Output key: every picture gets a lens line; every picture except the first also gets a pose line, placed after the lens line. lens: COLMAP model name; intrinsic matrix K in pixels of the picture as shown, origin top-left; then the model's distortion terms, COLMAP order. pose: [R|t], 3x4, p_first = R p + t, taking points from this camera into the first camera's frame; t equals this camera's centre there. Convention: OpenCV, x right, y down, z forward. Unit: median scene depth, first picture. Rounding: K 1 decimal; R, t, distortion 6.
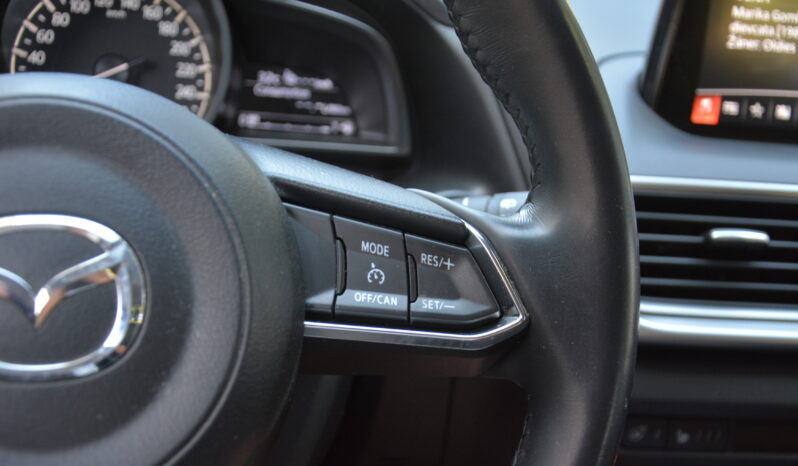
lens RADIAL K [[1062.8, 0, 398.8], [0, 1062.8, 238.8], [0, 0, 1]] dist [0.035491, 0.000000]
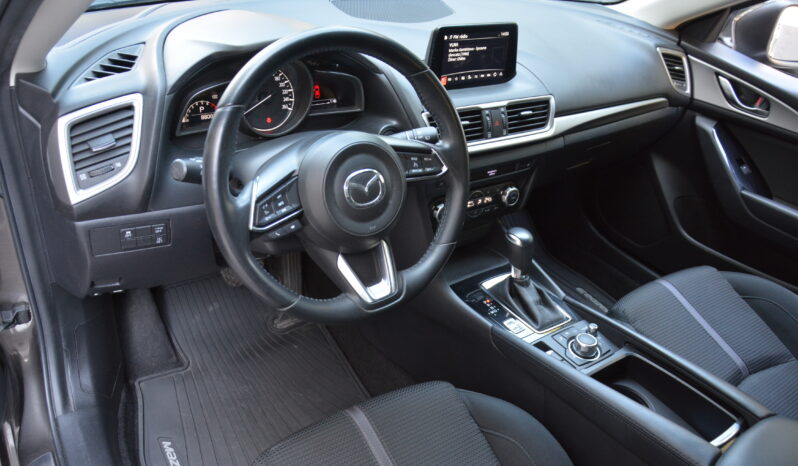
lens RADIAL K [[609.2, 0, 399.7], [0, 609.2, 232.3], [0, 0, 1]] dist [-0.053777, -0.002018]
pose [[0.911000, -0.221378, 0.347951, -0.580438], [0.108469, 0.942626, 0.315738, -0.287106], [-0.397886, -0.249896, 0.882745, -0.696696]]
